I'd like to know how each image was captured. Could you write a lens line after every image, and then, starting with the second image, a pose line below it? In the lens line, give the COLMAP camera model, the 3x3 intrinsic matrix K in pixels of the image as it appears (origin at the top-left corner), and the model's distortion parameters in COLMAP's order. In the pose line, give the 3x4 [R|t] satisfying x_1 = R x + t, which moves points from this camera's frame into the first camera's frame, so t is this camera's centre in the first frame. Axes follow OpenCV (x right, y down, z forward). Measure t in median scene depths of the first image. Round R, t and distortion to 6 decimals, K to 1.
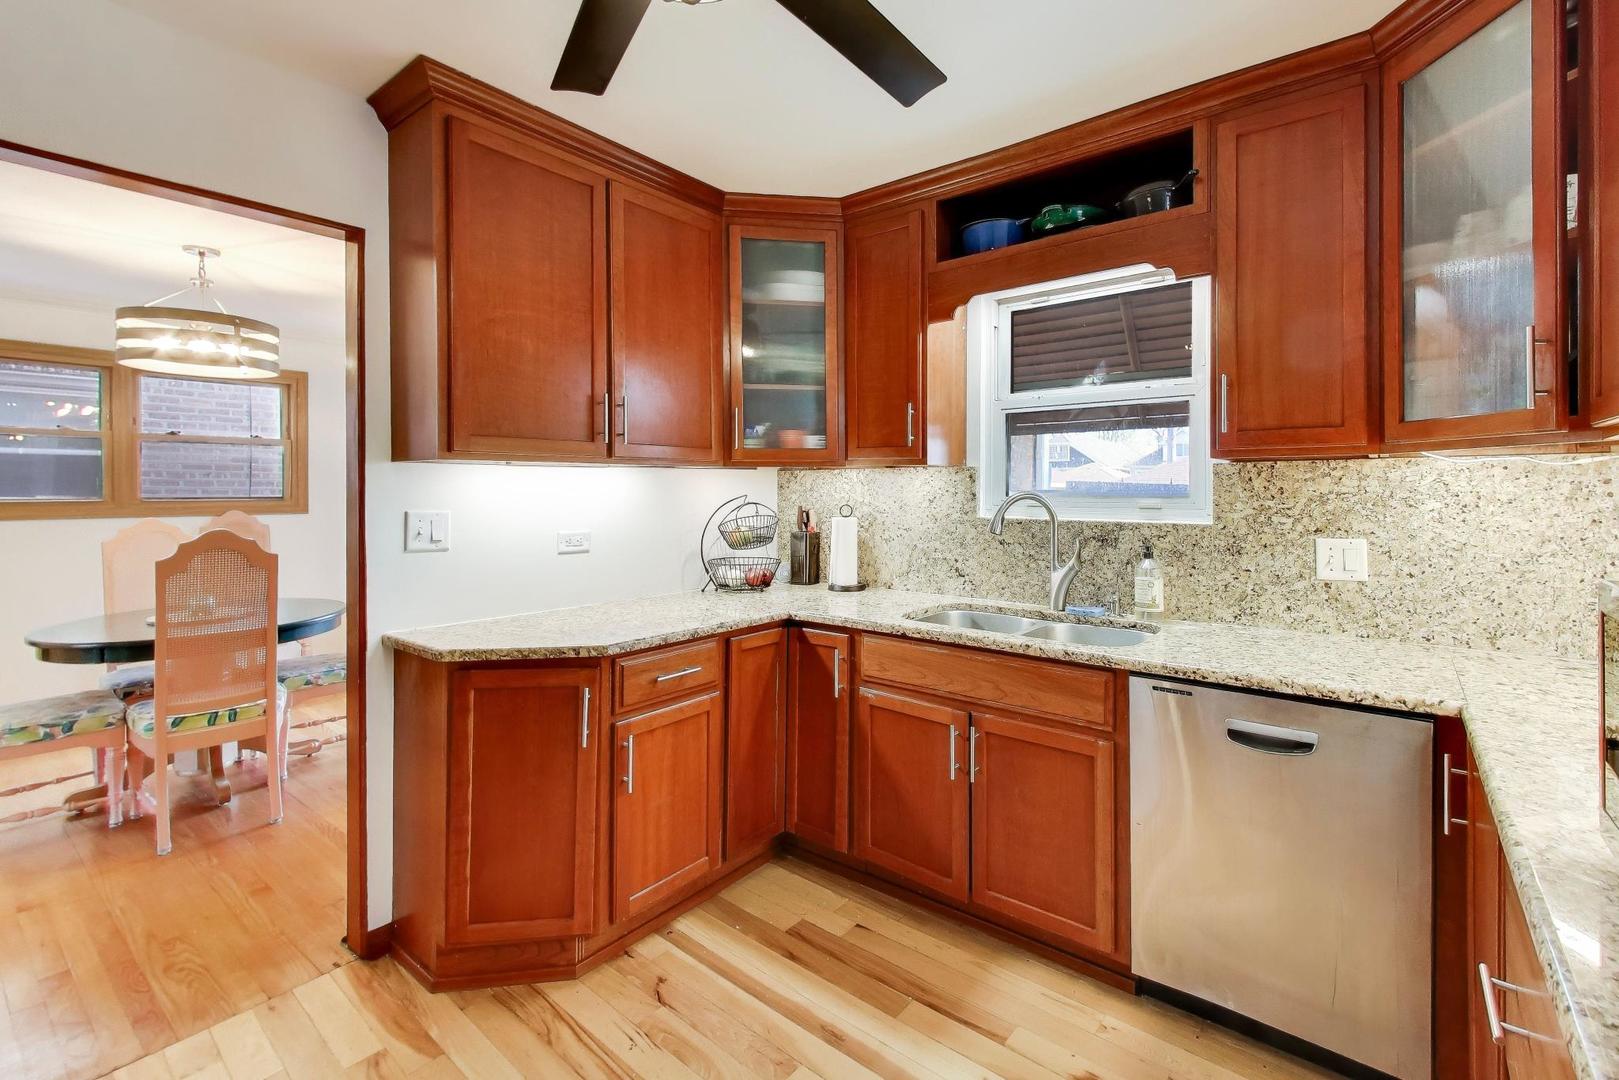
lens RADIAL K [[693.2, 0, 838.0], [0, 693.2, 486.5], [0, 0, 1]] dist [0.001686, 0.000350]
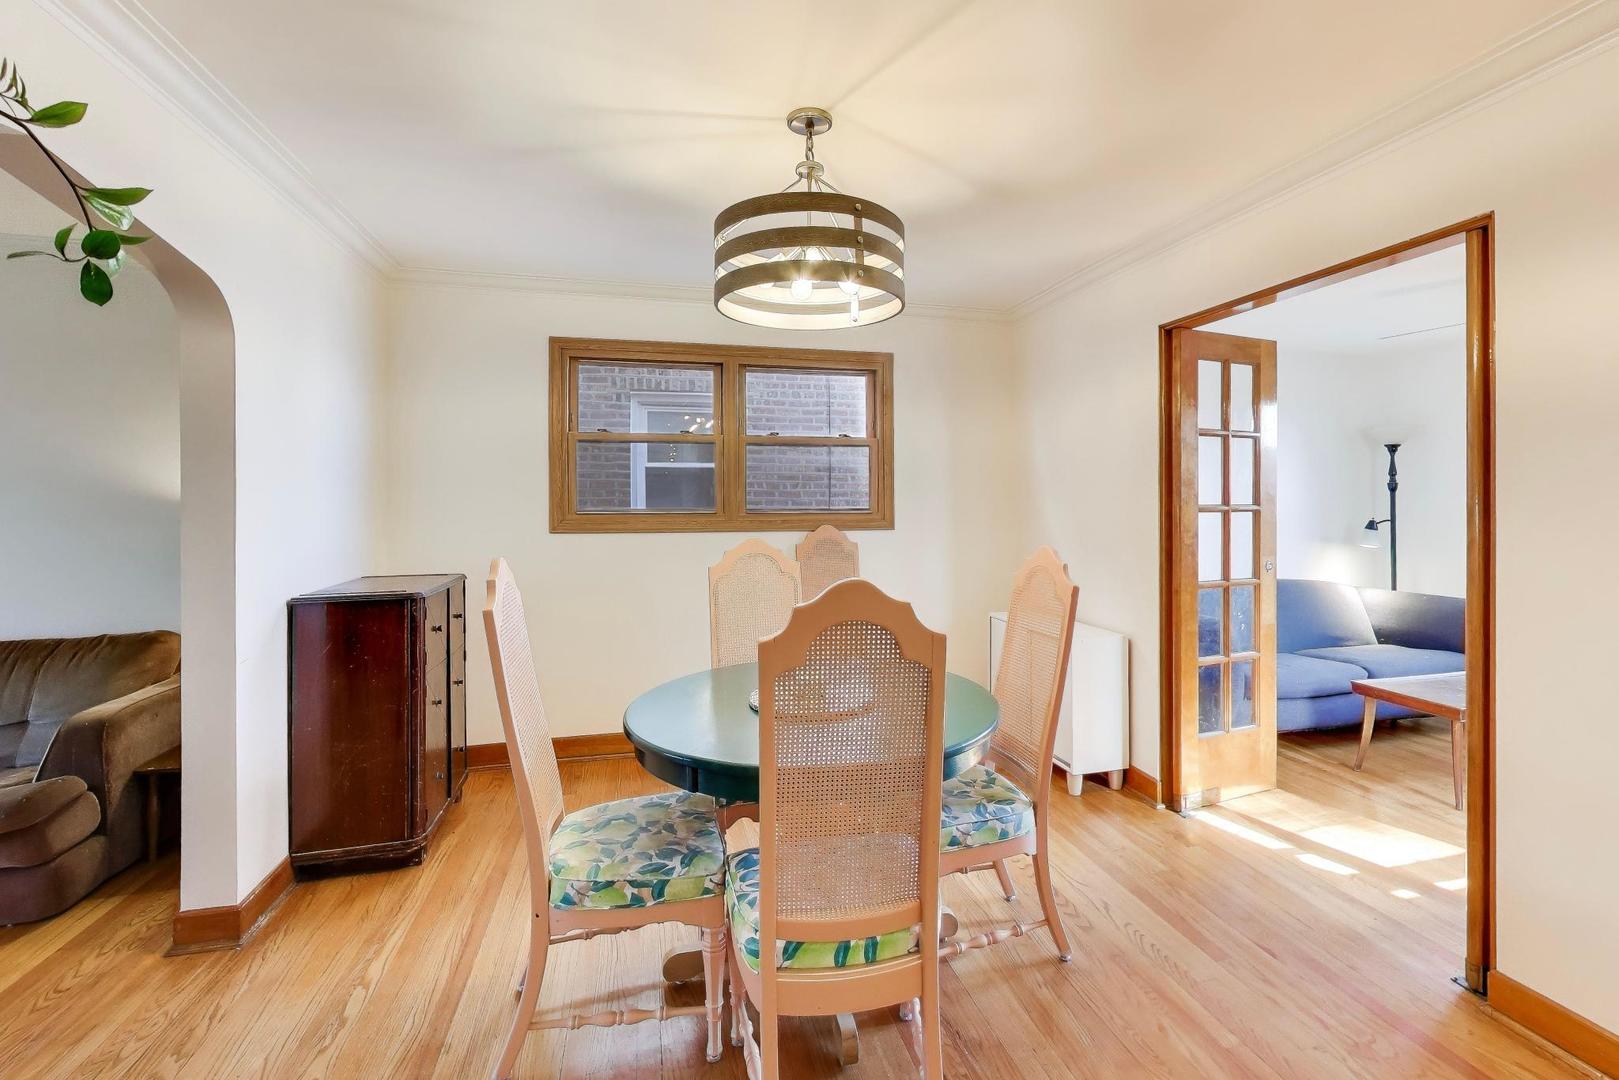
lens RADIAL K [[693.2, 0, 838.0], [0, 693.2, 486.5], [0, 0, 1]] dist [0.001686, 0.000350]
pose [[0.789181, -0.015220, -0.613972, -0.334676], [0.005815, 0.999833, -0.017311, 0.002137], [0.614133, 0.010091, 0.789138, 0.339661]]
